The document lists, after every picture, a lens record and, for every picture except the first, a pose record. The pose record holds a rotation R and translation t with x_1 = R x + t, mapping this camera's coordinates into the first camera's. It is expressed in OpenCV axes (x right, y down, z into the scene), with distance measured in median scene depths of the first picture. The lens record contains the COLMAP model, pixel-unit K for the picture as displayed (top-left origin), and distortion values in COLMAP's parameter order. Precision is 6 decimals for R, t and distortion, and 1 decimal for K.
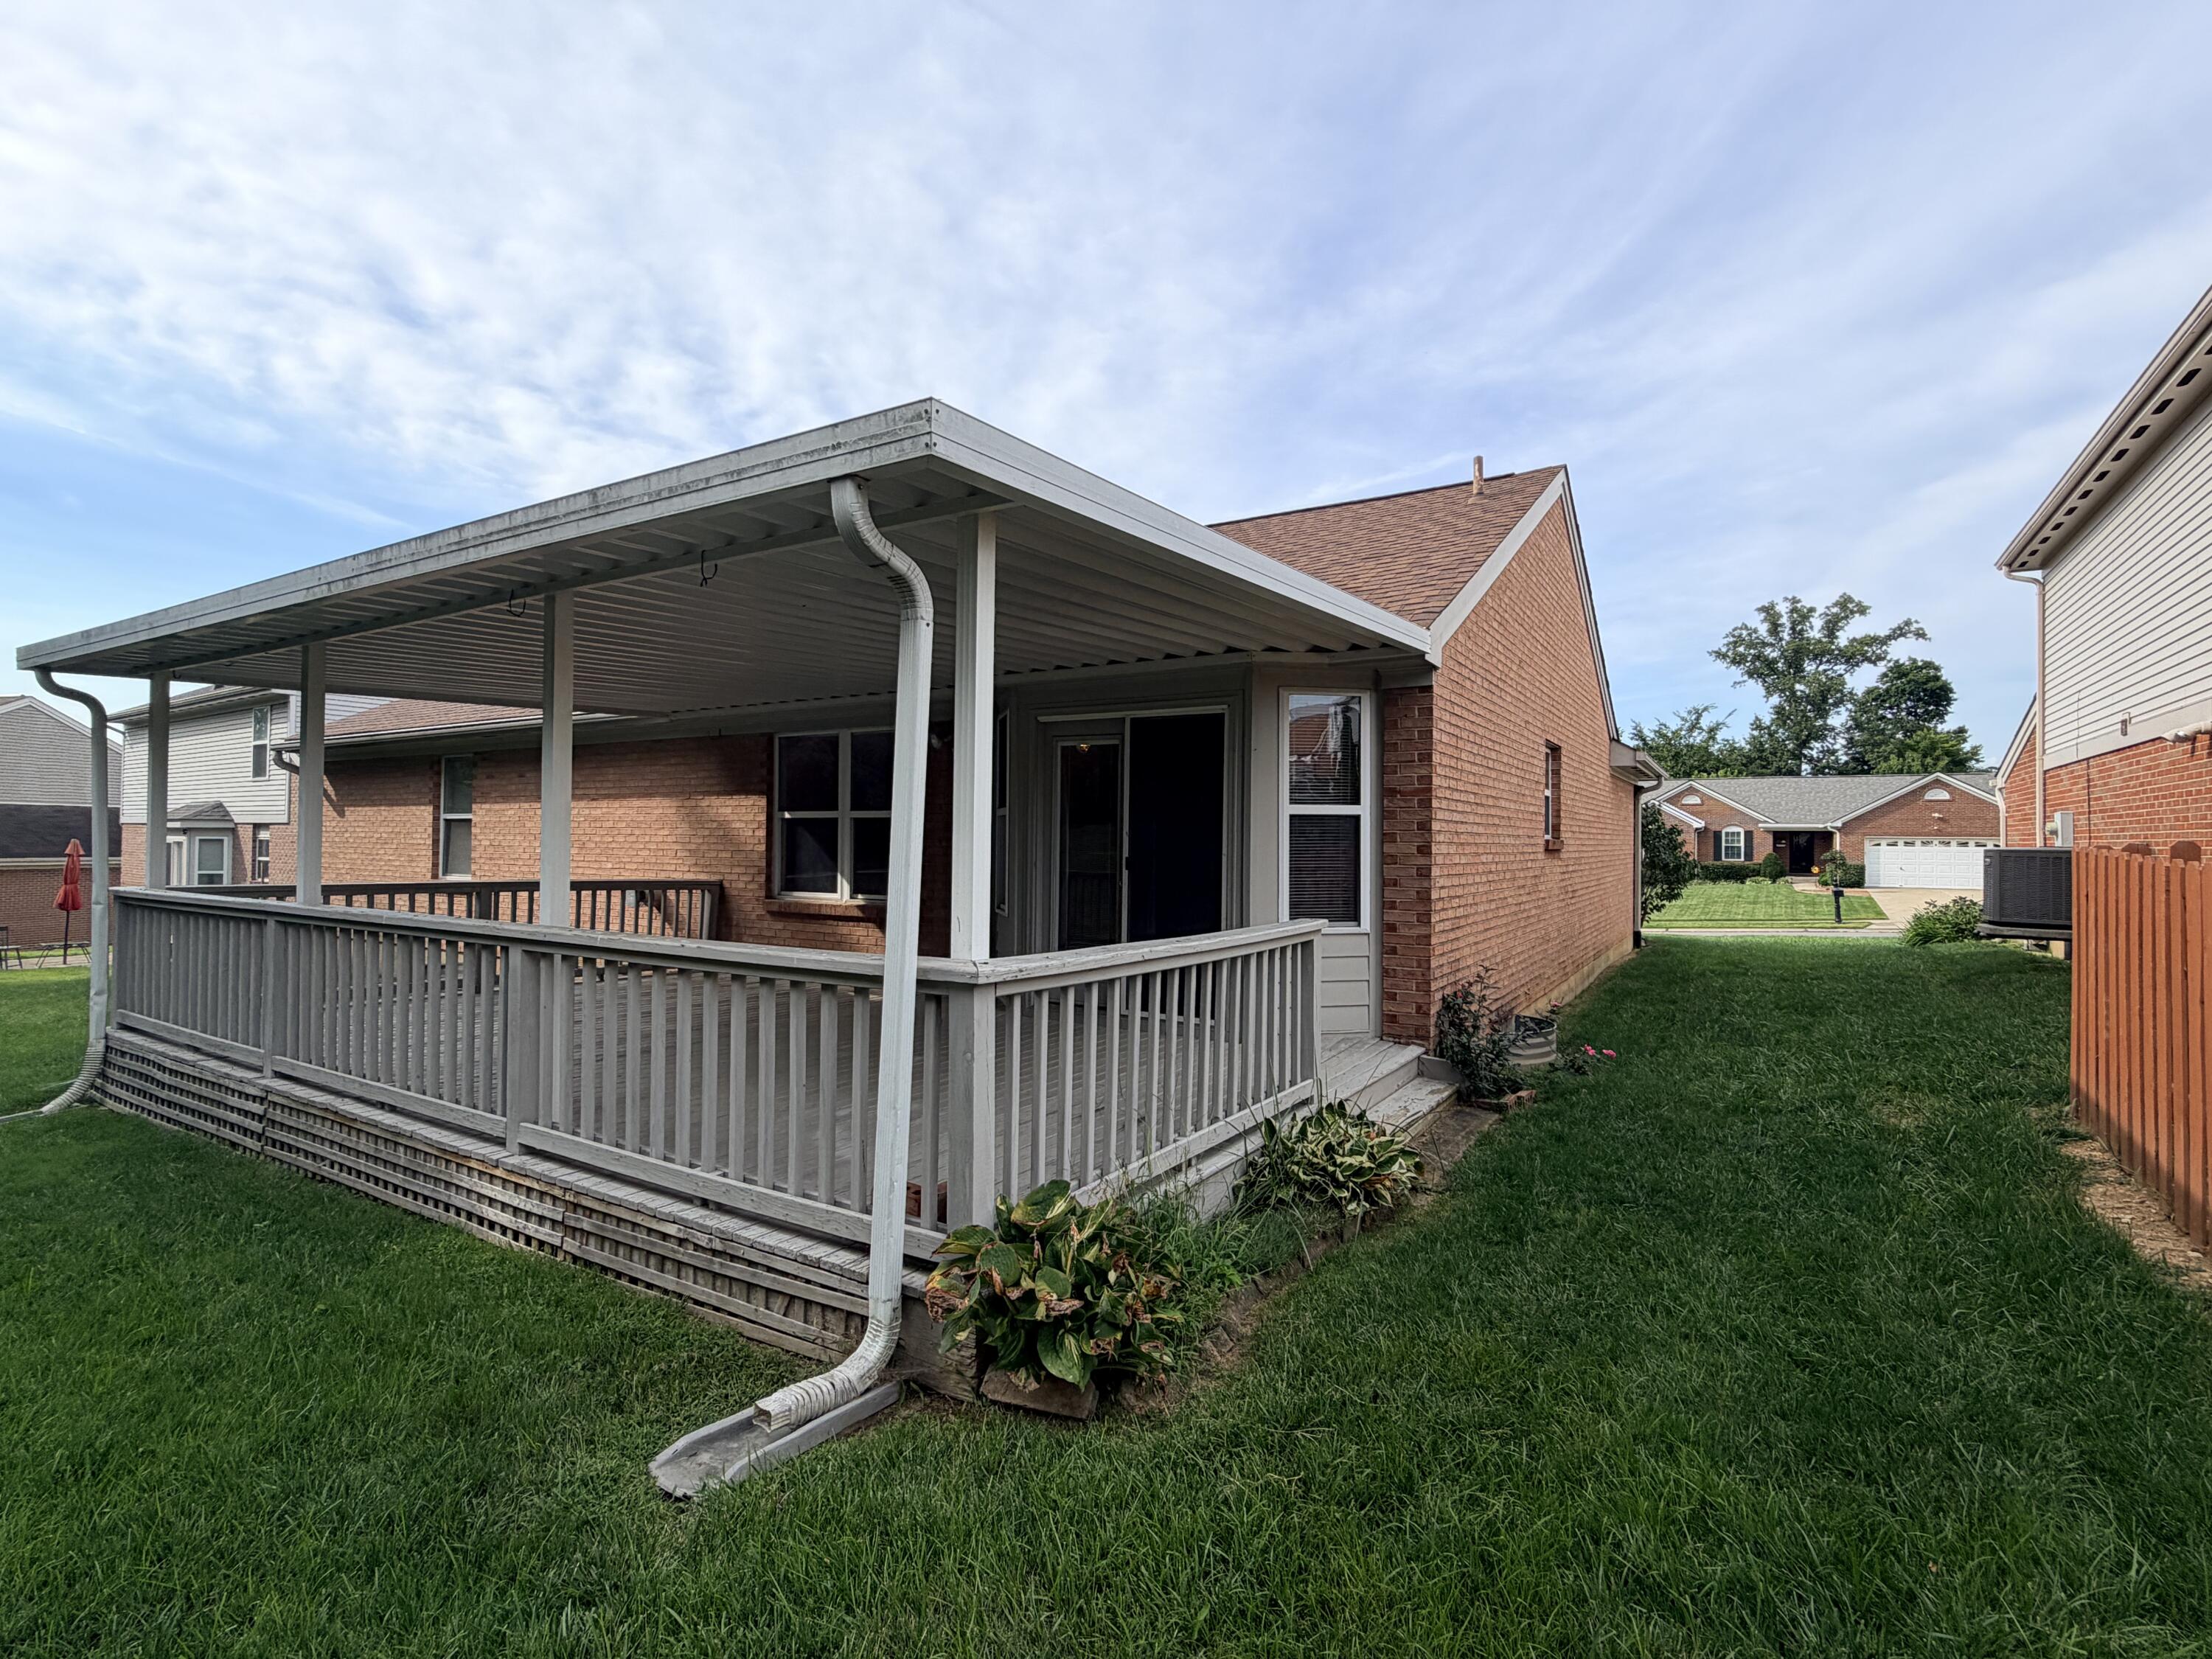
lens RADIAL K [[1043.3, 0, 1118.3], [0, 1043.3, 833.3], [0, 0, 1]] dist [0.000640, 0.000182]
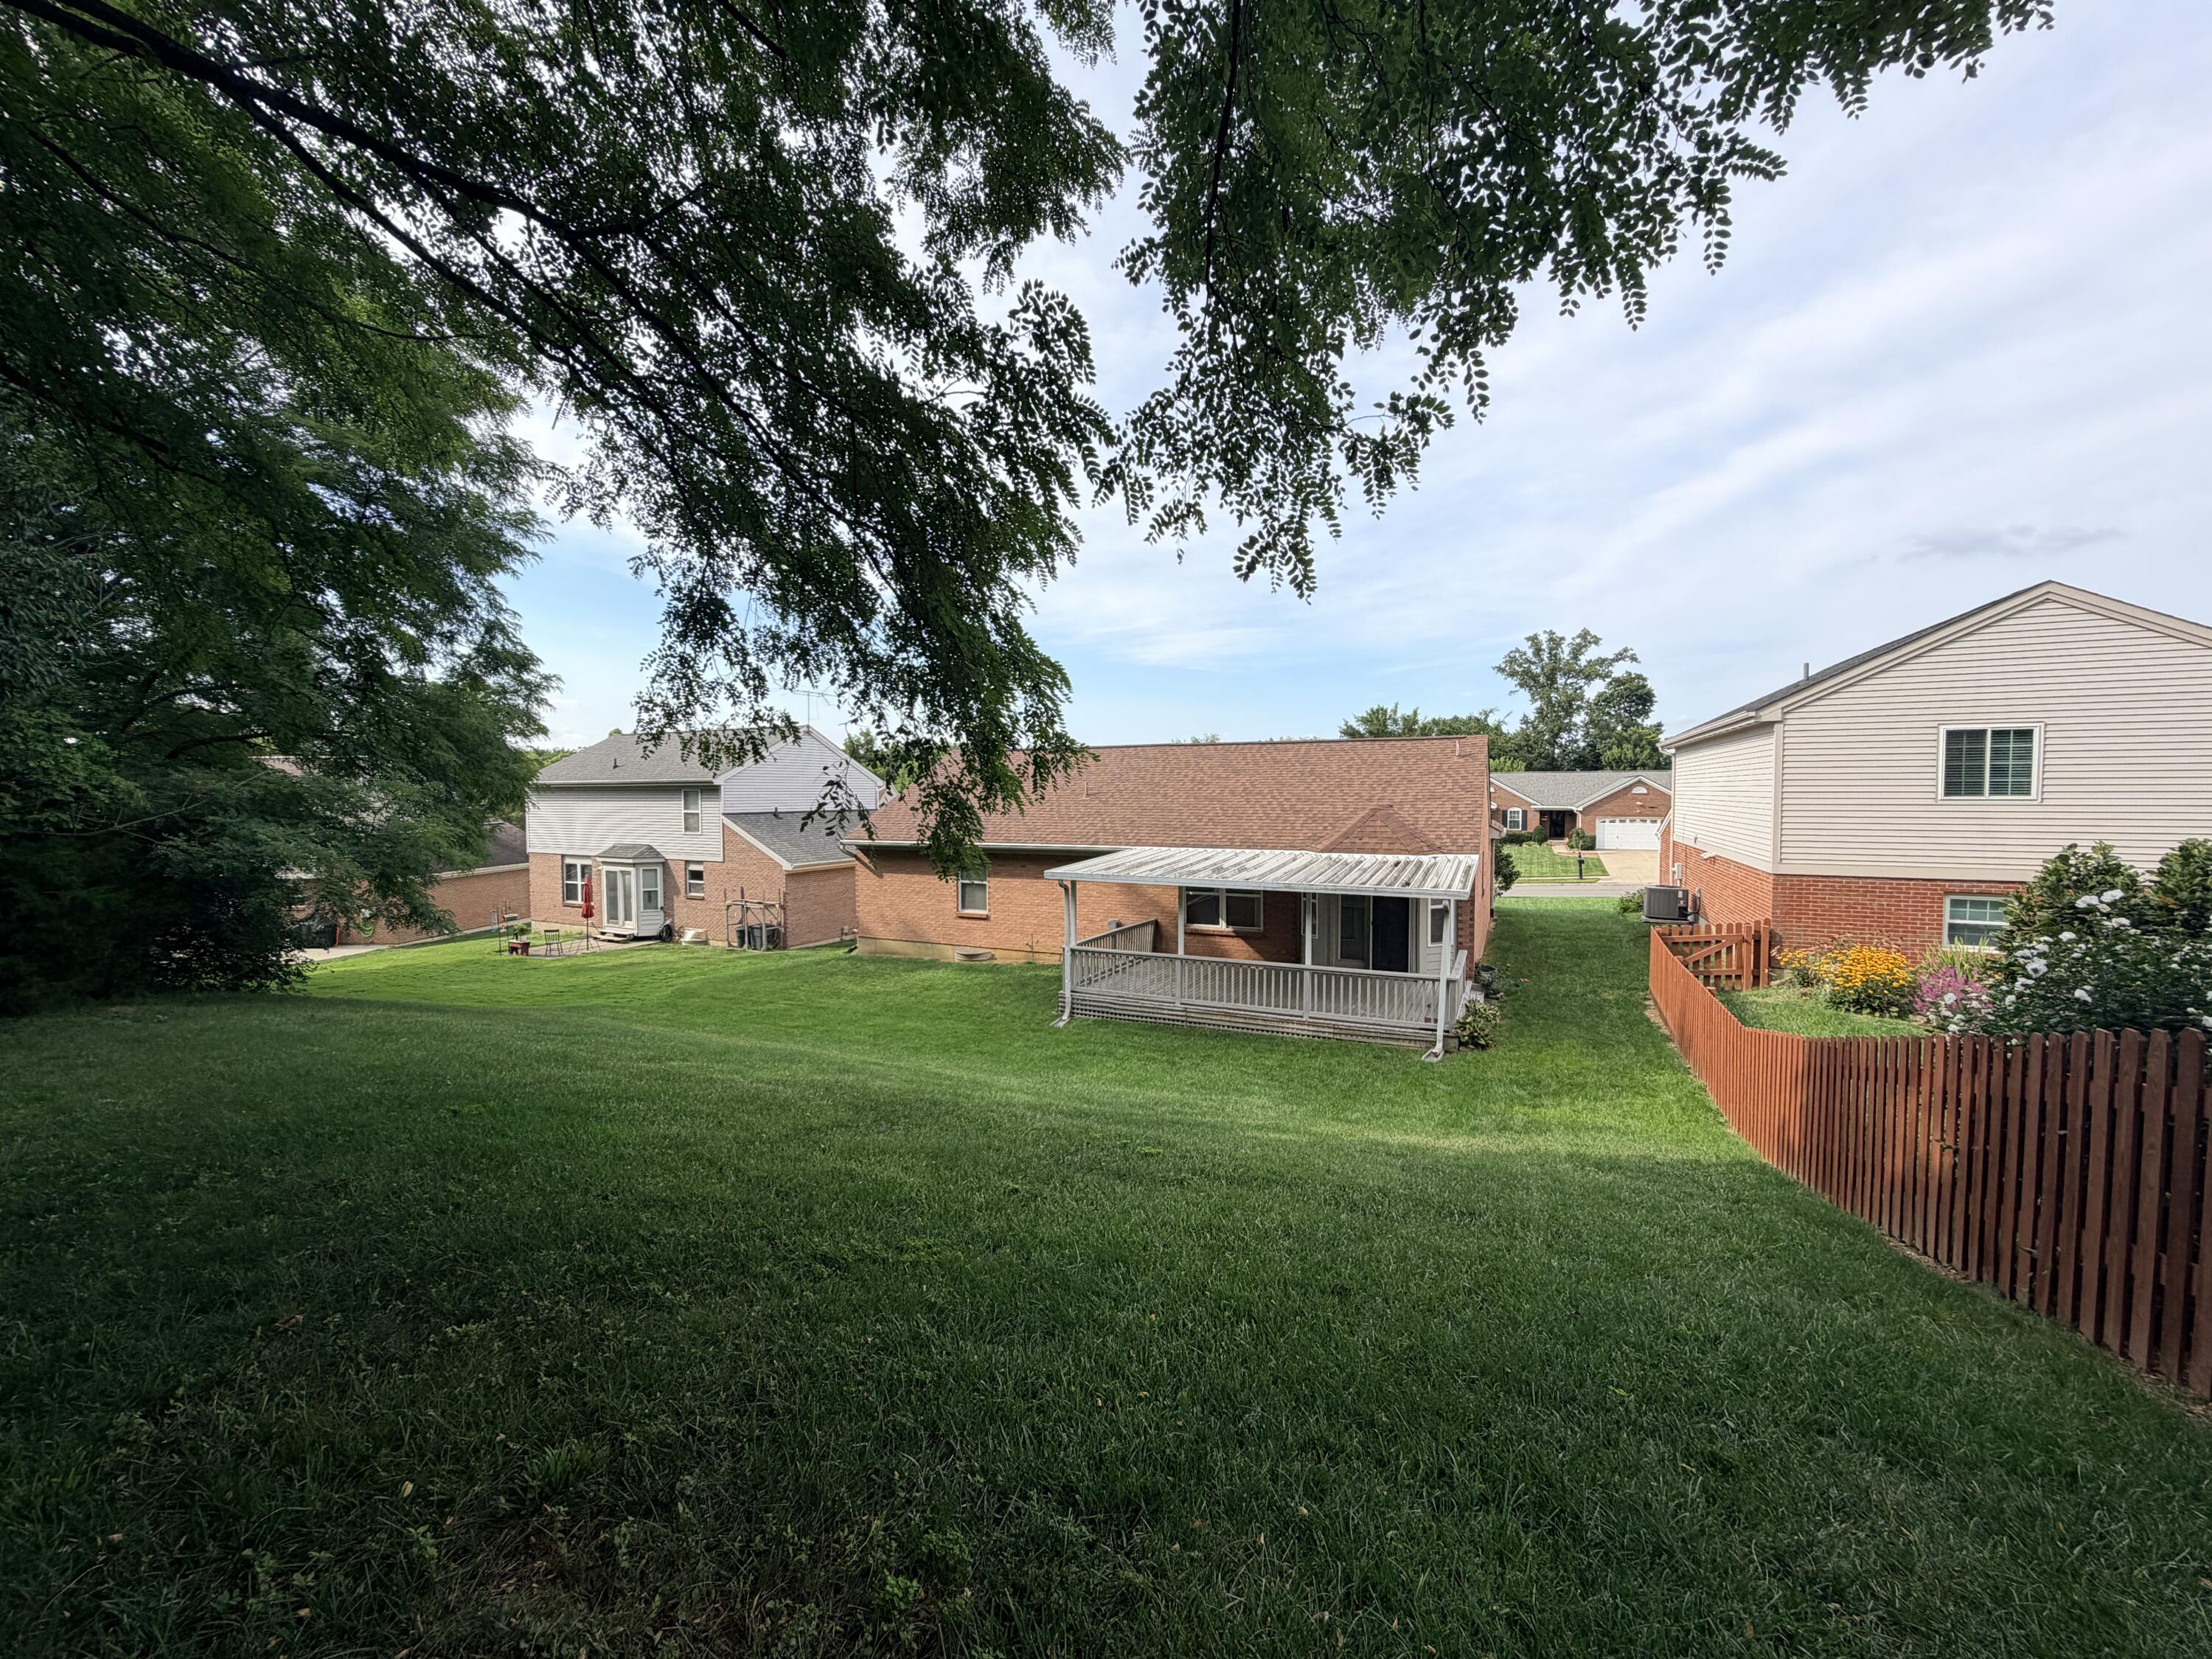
lens RADIAL K [[877.5, 0, 1106.0], [0, 877.5, 829.5], [0, 0, 1]] dist [0.000409, 0.000150]
pose [[0.993393, -0.021466, 0.112734, -0.096983], [0.015317, 0.998362, 0.055125, -0.036805], [-0.113732, -0.053034, 0.992095, -0.132102]]
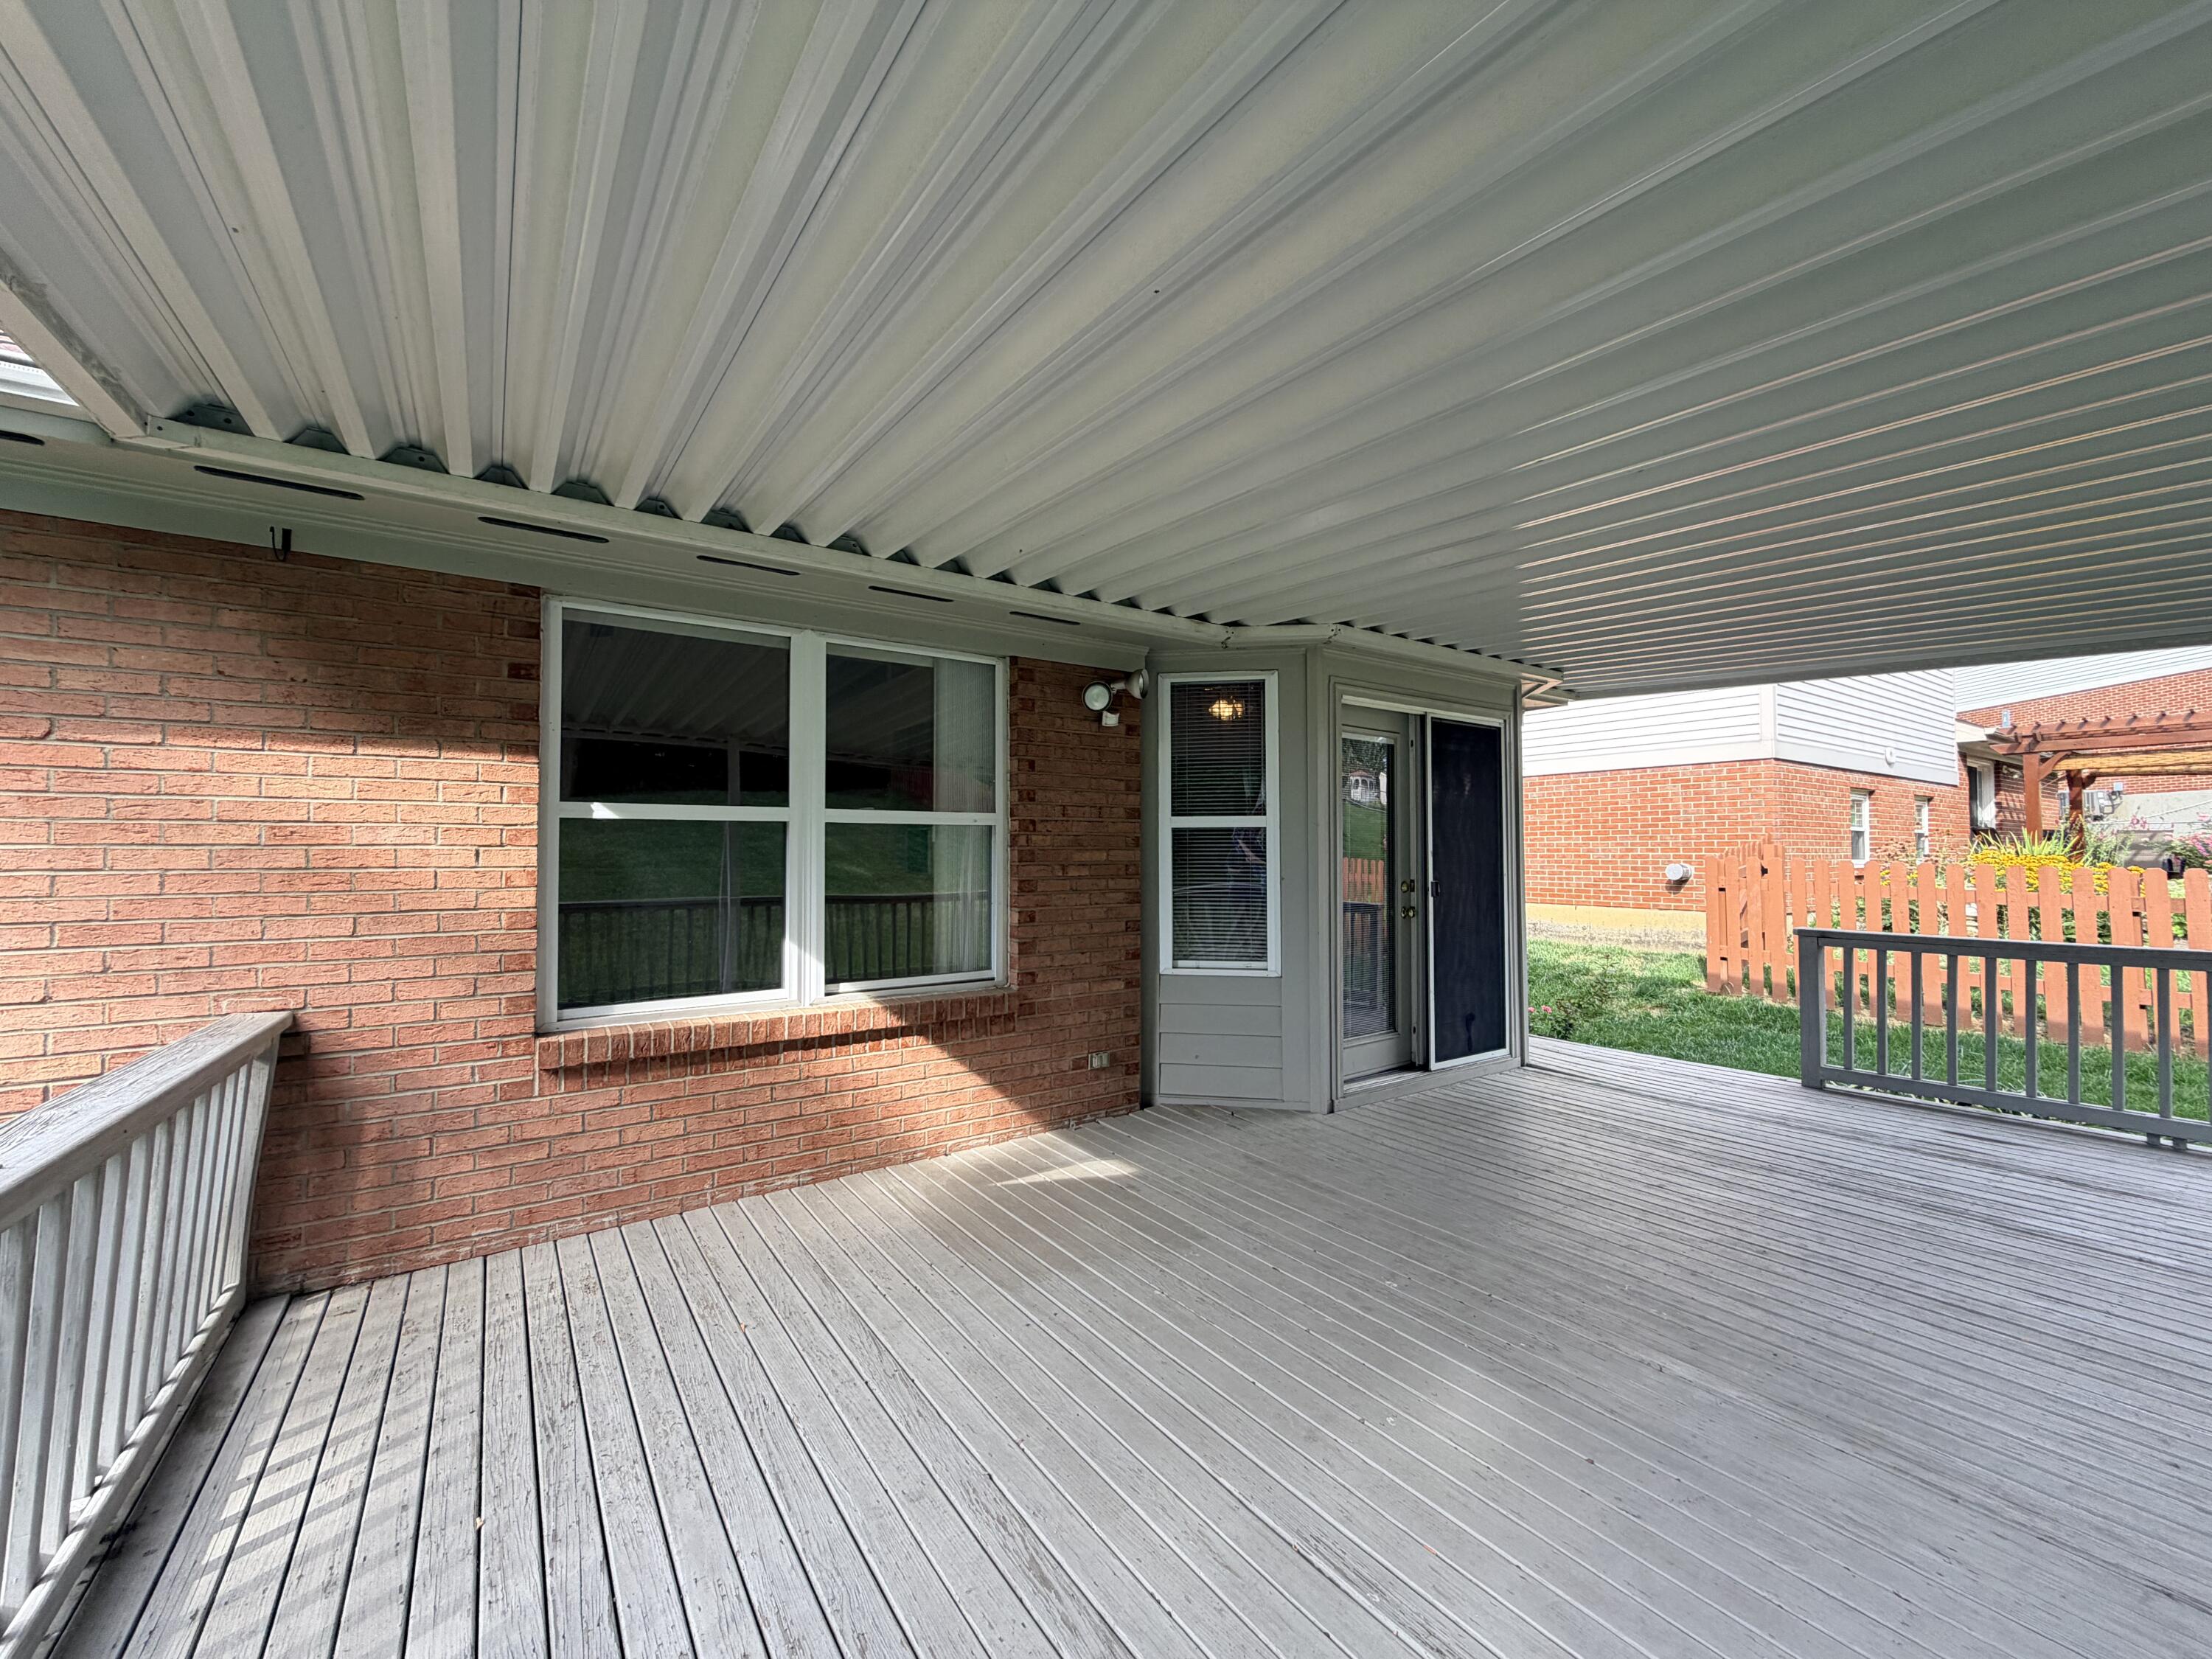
lens RADIAL K [[891.7, 0, 1106.0], [0, 891.7, 829.5], [0, 0, 1]] dist [0.011945, 0.000120]
pose [[0.402460, 0.009173, 0.915392, -0.071932], [-0.005886, 0.999955, -0.007432, -0.001195], [-0.915419, -0.002397, 0.402496, 0.090528]]
